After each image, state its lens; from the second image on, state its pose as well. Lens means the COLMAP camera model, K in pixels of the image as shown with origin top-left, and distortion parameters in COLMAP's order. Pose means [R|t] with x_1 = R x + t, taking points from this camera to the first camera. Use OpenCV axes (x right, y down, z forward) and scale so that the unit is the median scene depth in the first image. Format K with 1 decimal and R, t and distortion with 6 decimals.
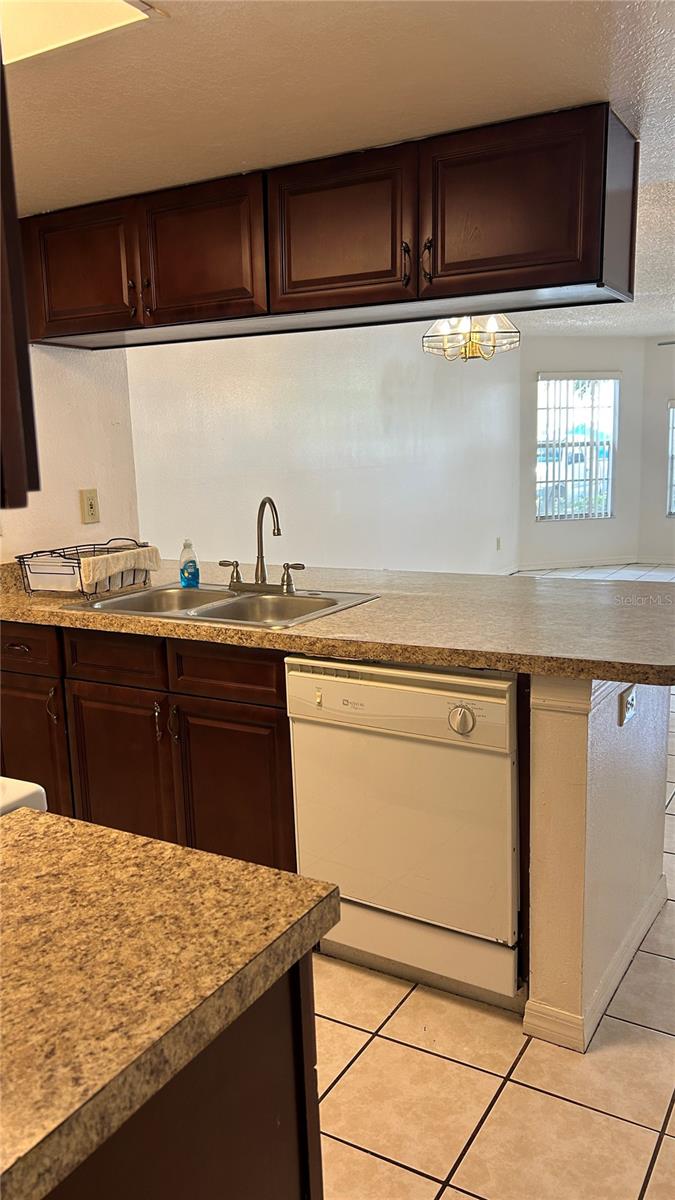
lens RADIAL K [[910.1, 0, 339.1], [0, 910.1, 616.8], [0, 0, 1]] dist [0.057603, -0.035984]
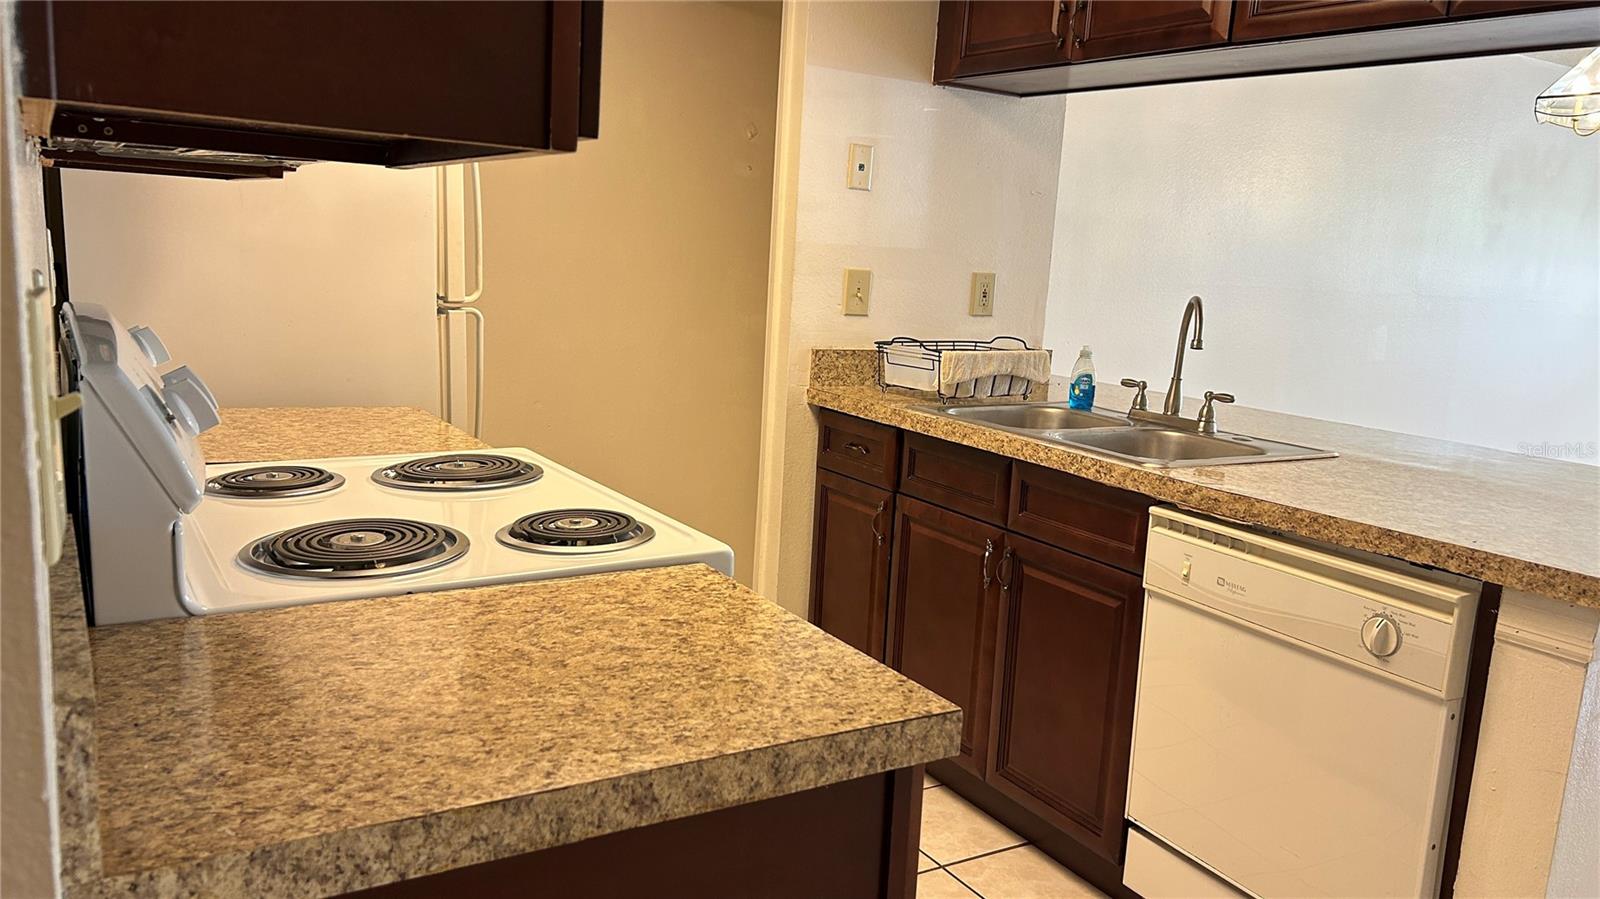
lens RADIAL K [[1215.7, 0, 821.8], [0, 1215.7, 462.1], [0, 0, 1]] dist [0.126948, -0.208827]
pose [[0.879392, 0.162882, -0.447370, 0.143931], [-0.173053, 0.984741, 0.018362, 0.037877], [0.443534, 0.061271, 0.894161, -0.002004]]
